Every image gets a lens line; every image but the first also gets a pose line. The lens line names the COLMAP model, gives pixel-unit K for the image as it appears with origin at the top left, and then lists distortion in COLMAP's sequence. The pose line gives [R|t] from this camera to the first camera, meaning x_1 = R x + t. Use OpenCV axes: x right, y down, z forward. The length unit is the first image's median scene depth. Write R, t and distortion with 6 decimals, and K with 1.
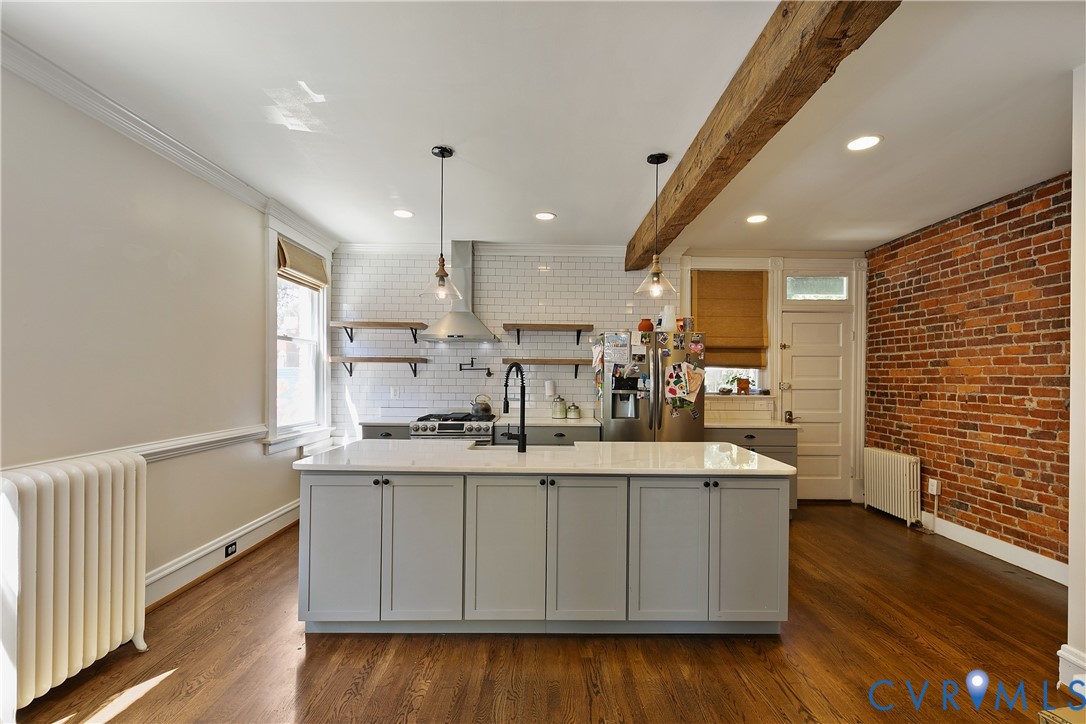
lens RADIAL K [[498.8, 0, 546.0], [0, 498.8, 373.2], [0, 0, 1]] dist [0.003789, 0.000112]
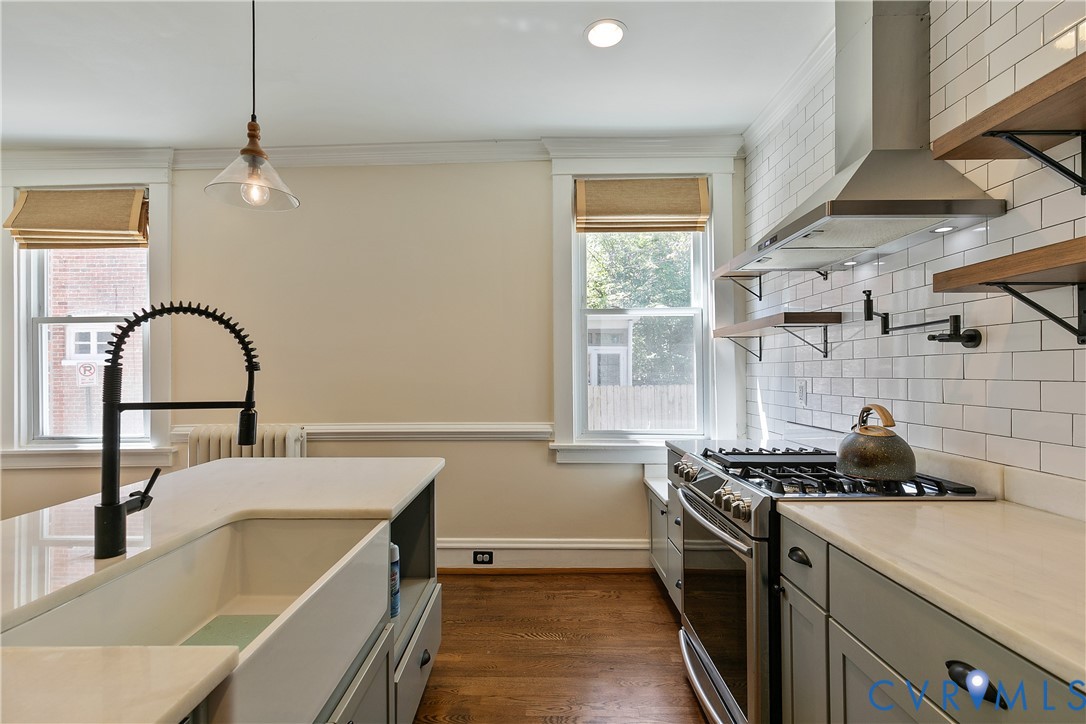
lens RADIAL K [[498.8, 0, 541.3], [0, 498.8, 365.9], [0, 0, 1]] dist [0.003789, 0.000112]
pose [[-0.023902, -0.023366, -0.999441, 0.219510], [0.005462, 0.999709, -0.023503, 0.028353], [0.999699, -0.006021, -0.023767, 0.947770]]
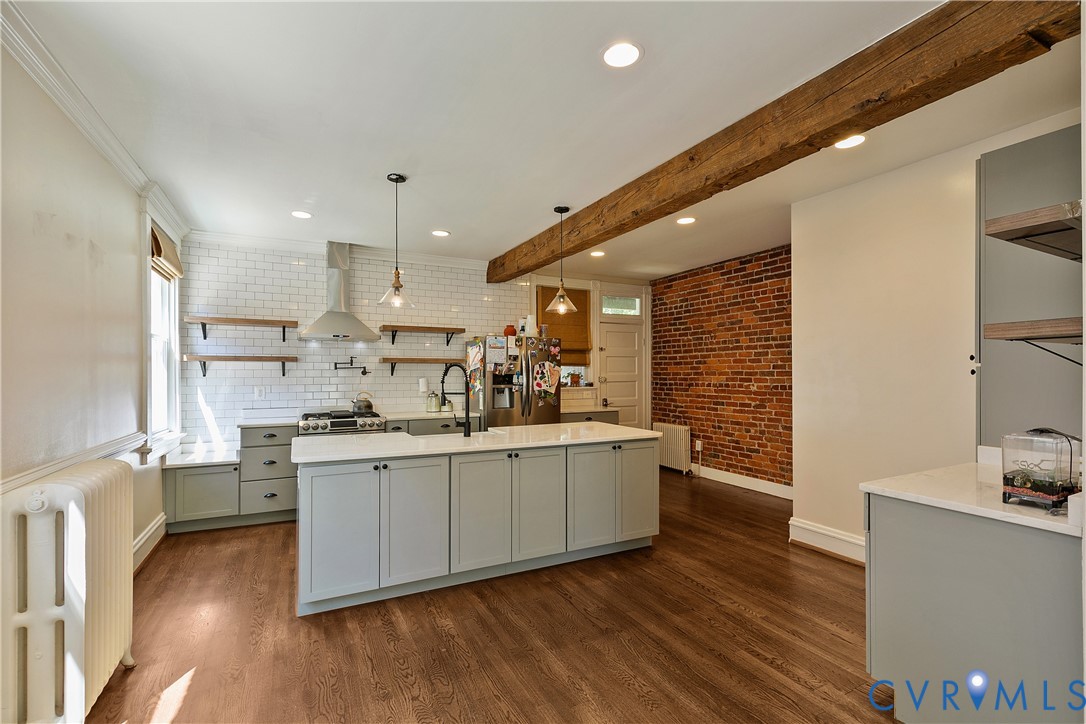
lens RADIAL K [[498.8, 0, 538.9], [0, 498.8, 365.4], [0, 0, 1]] dist [0.003789, 0.000112]
pose [[0.896096, -0.003495, 0.443846, -0.308587], [0.007657, 0.999942, -0.007585, -0.002935], [-0.443794, 0.010195, 0.896071, -0.118274]]
